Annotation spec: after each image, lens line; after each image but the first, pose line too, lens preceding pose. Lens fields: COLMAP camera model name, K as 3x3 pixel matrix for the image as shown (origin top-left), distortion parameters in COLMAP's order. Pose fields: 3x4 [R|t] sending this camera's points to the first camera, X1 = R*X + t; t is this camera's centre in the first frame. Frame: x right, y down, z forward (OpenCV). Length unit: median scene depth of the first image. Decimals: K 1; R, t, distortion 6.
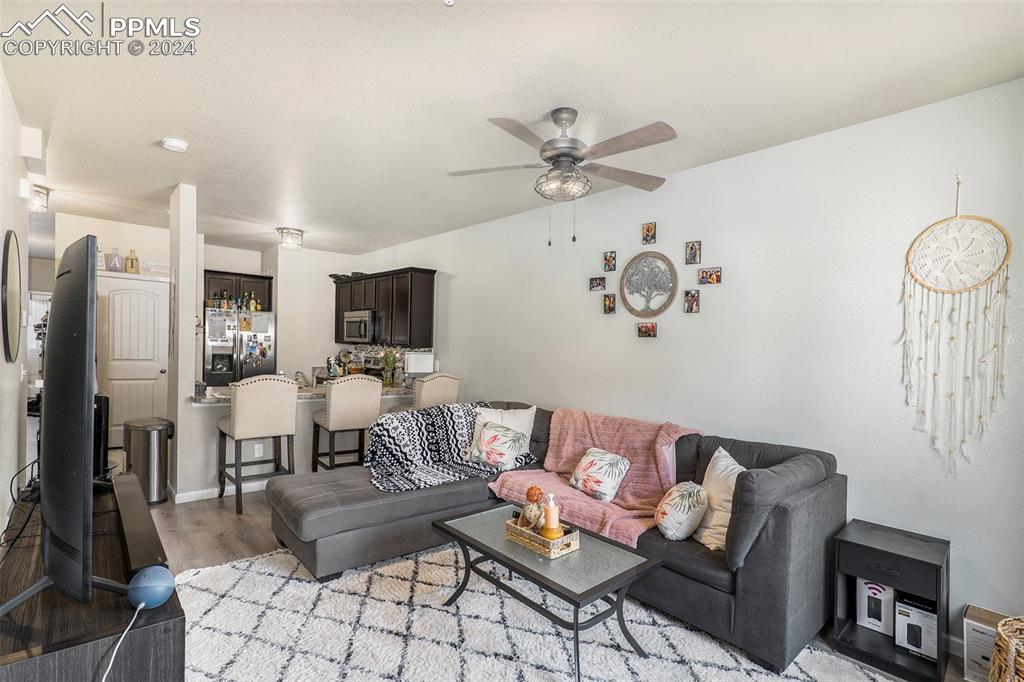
lens RADIAL K [[483.3, 0, 515.8], [0, 483.3, 339.7], [0, 0, 1]] dist [-0.015254, 0.003829]
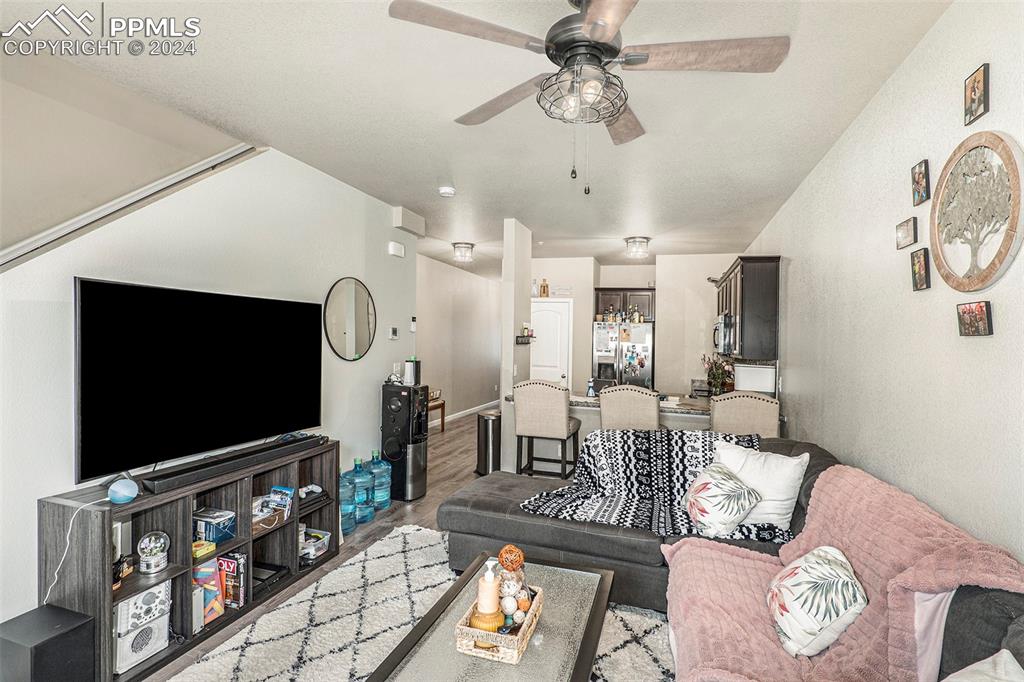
lens RADIAL K [[483.3, 0, 511.9], [0, 483.3, 348.5], [0, 0, 1]] dist [-0.015254, 0.003829]
pose [[0.518715, -0.002314, -0.854944, 0.402794], [-0.009173, 0.999924, -0.008272, 0.013789], [0.854898, 0.012133, 0.518654, 0.398633]]
